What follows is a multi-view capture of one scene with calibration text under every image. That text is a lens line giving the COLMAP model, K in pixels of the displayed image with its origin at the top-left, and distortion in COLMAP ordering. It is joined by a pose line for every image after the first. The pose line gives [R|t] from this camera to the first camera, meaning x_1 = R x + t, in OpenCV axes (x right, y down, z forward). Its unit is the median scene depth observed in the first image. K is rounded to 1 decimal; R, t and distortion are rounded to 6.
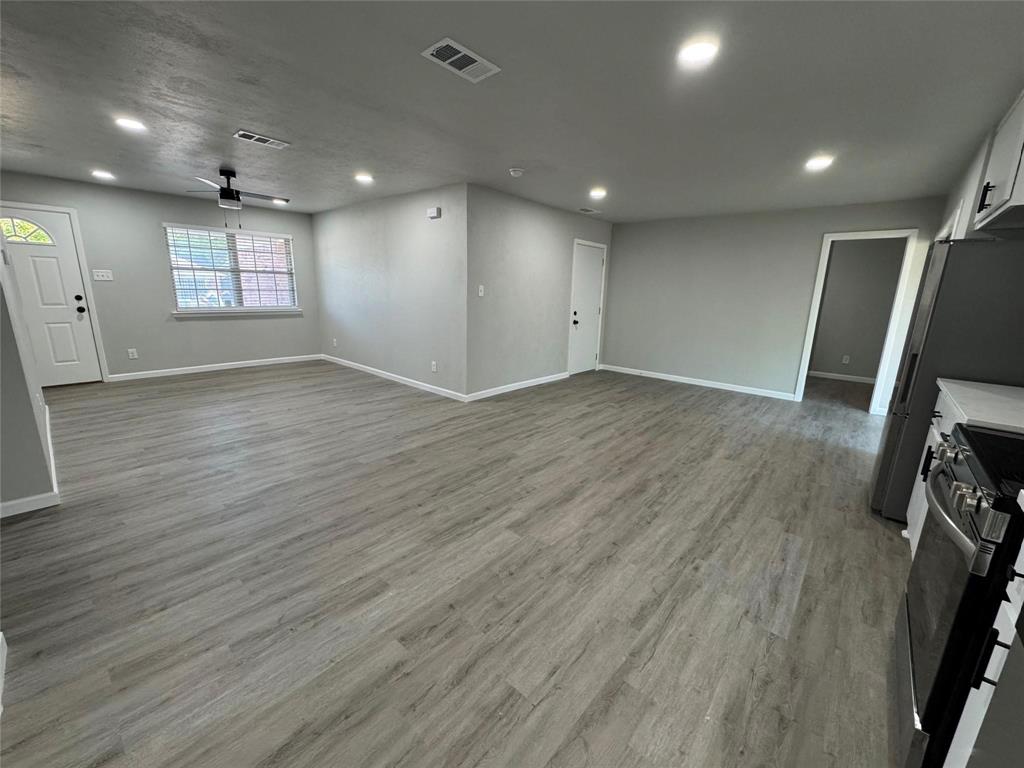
lens RADIAL K [[409.3, 0, 509.2], [0, 409.3, 386.1], [0, 0, 1]] dist [-0.003734, 0.000294]
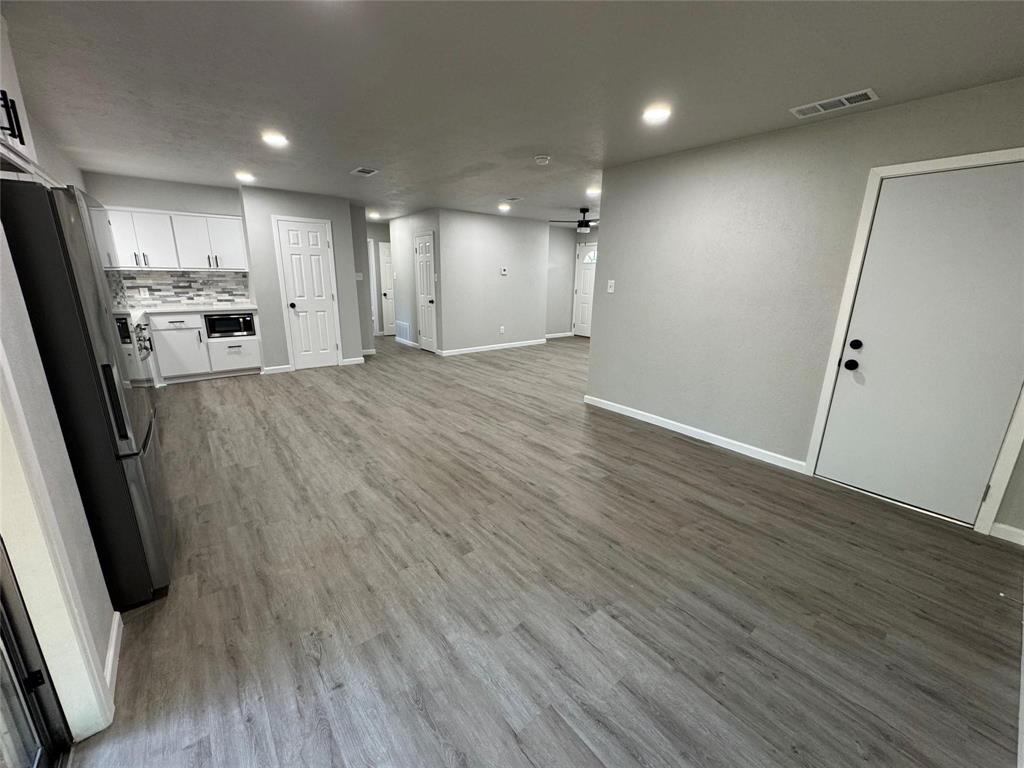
lens RADIAL K [[409.3, 0, 512.7], [0, 409.3, 384.9], [0, 0, 1]] dist [-0.003734, 0.000294]
pose [[-0.170057, 0.225494, -0.959288, 1.186177], [-0.251409, 0.931325, 0.263489, -0.296473], [0.952824, 0.285982, -0.101687, 1.313040]]
